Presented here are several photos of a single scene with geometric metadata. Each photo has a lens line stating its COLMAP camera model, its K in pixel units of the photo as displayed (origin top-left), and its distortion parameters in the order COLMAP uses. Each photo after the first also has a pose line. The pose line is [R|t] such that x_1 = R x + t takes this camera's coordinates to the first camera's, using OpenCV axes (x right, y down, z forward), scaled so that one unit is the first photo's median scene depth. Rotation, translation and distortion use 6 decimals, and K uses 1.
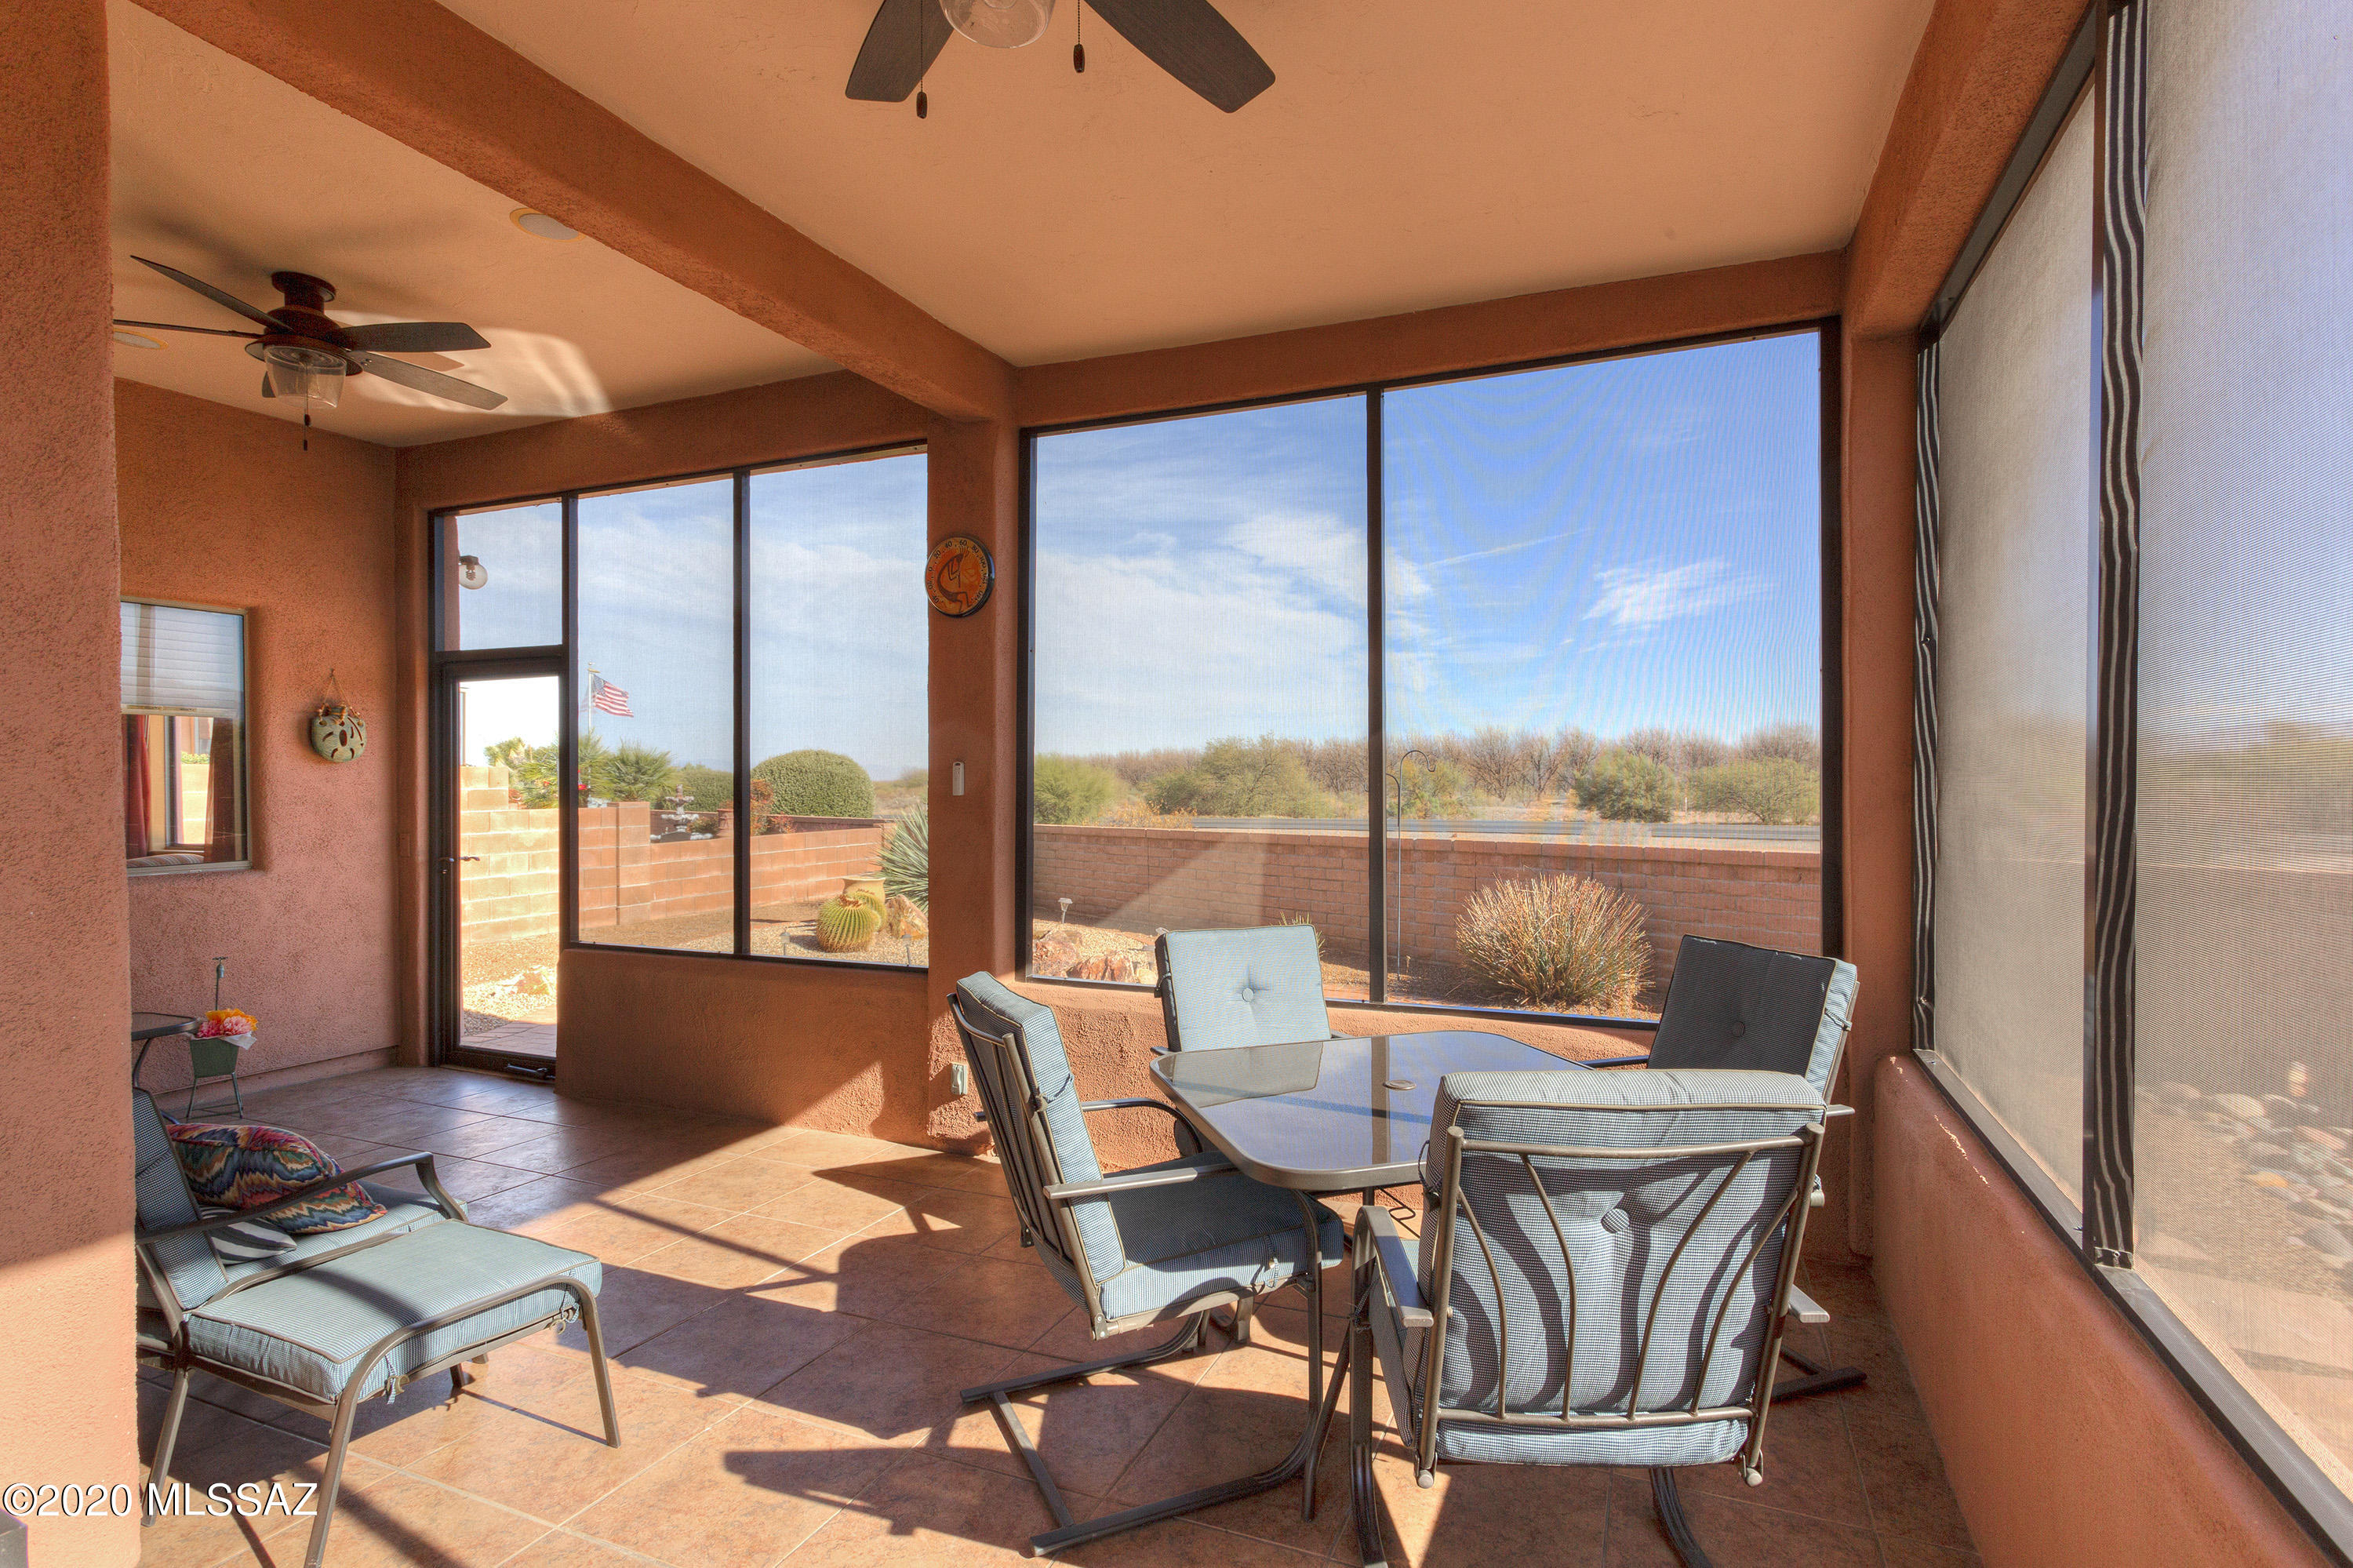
lens RADIAL K [[1154.9, 0, 1176.5], [0, 1154.9, 784.0], [0, 0, 1]] dist [0.047032, 0.000439]
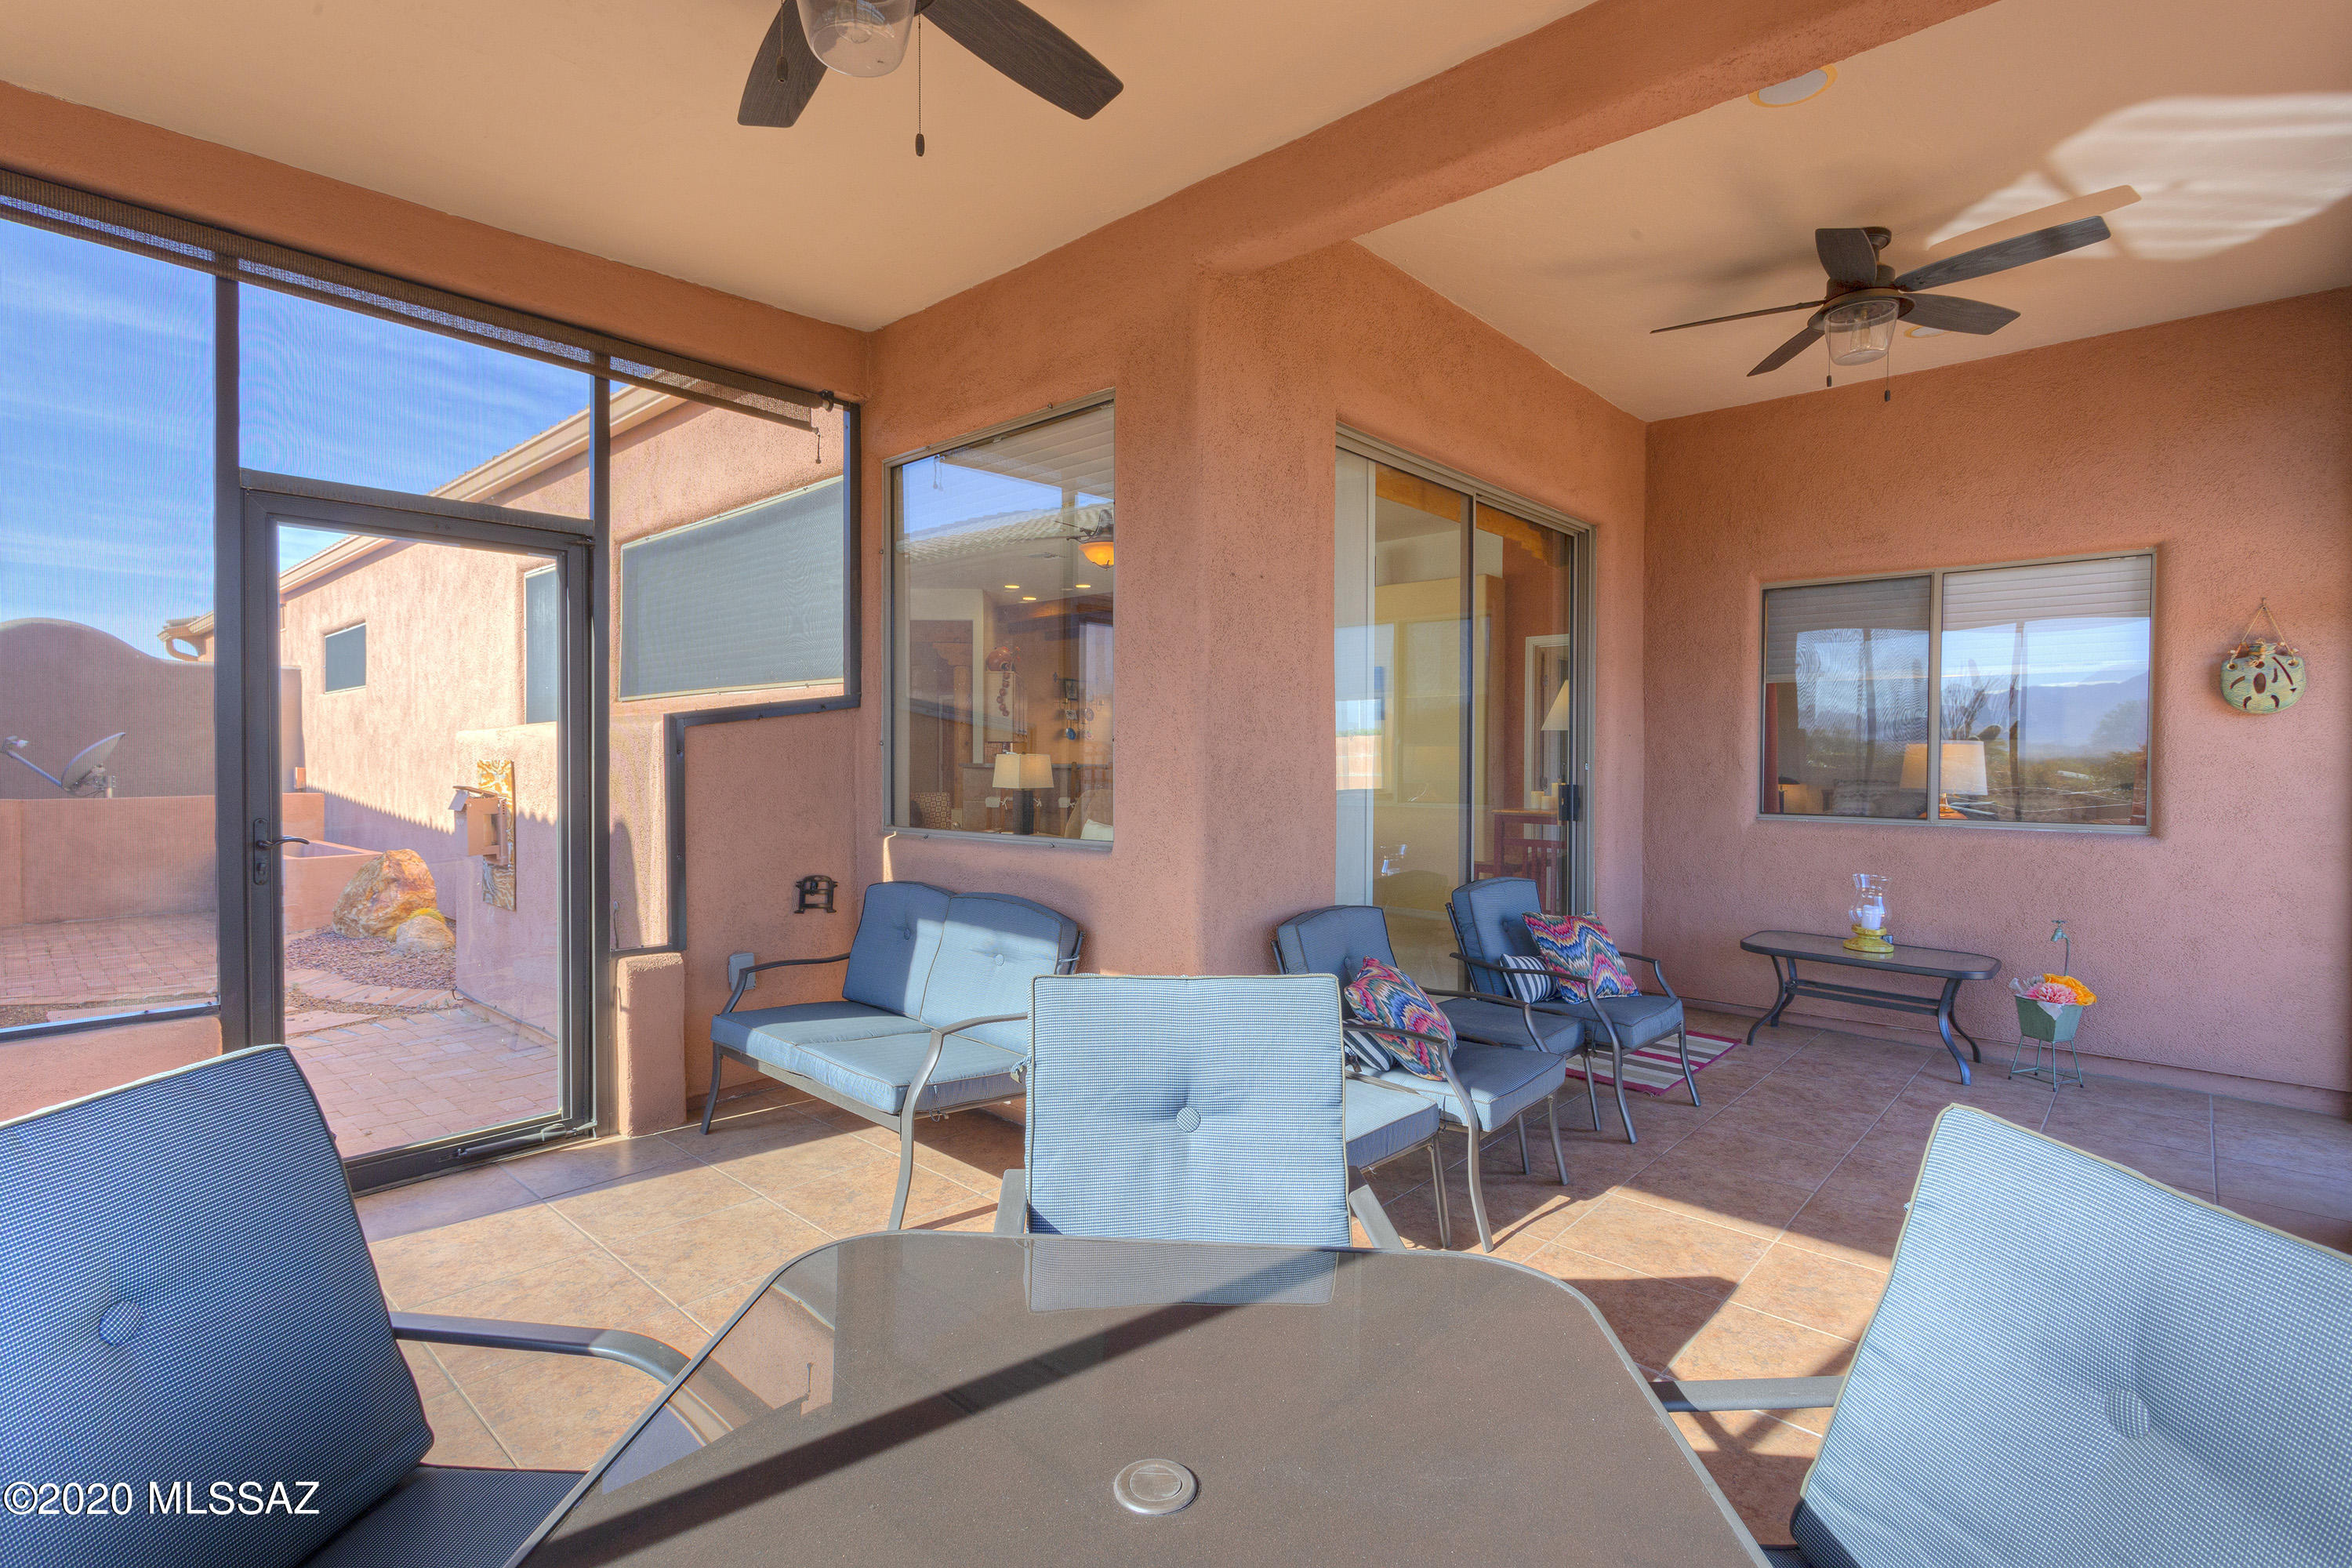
lens RADIAL K [[1116.3, 0, 1157.8], [0, 1116.3, 772.8], [0, 0, 1]] dist [0.003532, 0.001400]
pose [[-0.337989, 0.018585, -0.940966, 0.263719], [-0.006212, 0.999739, 0.021977, 0.009718], [0.941129, 0.013273, -0.337786, 0.558081]]
